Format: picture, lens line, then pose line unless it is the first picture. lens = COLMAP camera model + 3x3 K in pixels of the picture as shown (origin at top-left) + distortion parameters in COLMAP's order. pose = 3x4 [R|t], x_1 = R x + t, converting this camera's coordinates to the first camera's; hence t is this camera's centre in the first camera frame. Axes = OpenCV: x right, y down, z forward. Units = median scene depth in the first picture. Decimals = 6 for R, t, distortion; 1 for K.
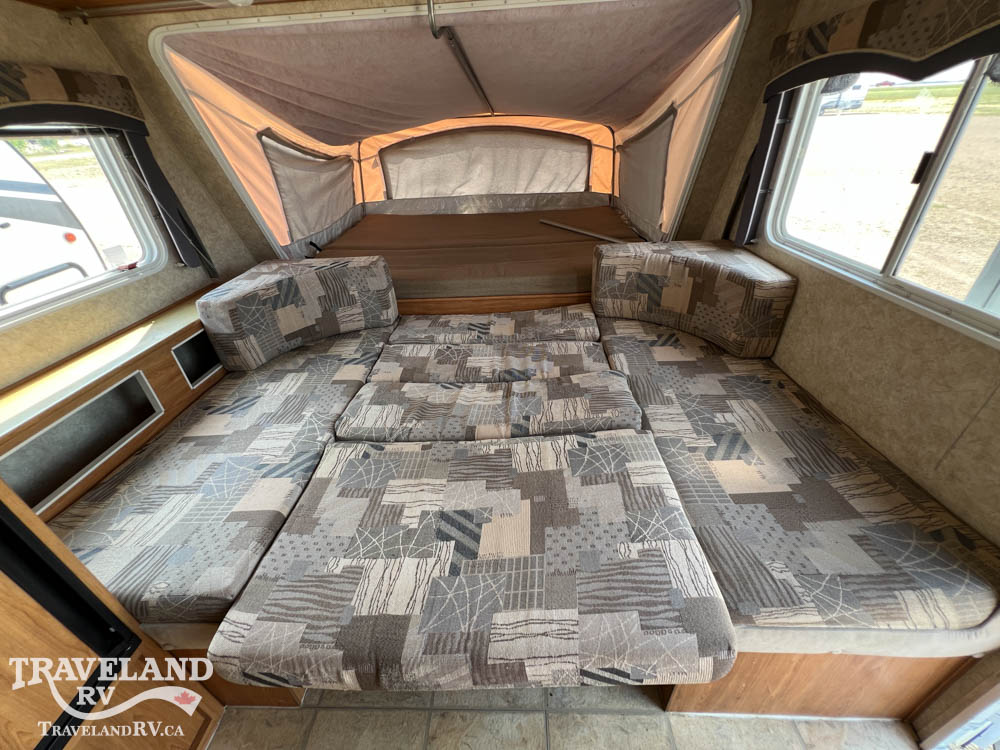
lens RADIAL K [[400.7, 0, 502.1], [0, 400.7, 375.3], [0, 0, 1]] dist [-0.001978, 0.000685]
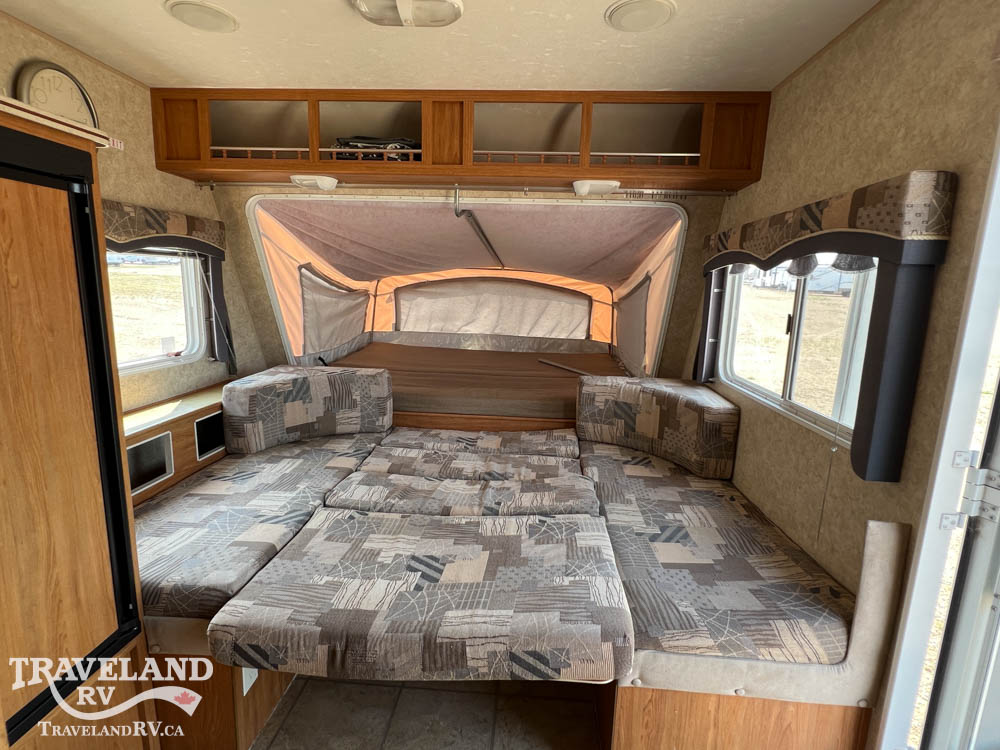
lens RADIAL K [[498.6, 0, 505.1], [0, 498.6, 374.4], [0, 0, 1]] dist [-0.002888, 0.000296]
pose [[0.996345, 0.083441, -0.018259, 0.059176], [-0.084405, 0.929000, -0.360326, 0.211554], [-0.013104, 0.360551, 0.932648, -0.327528]]
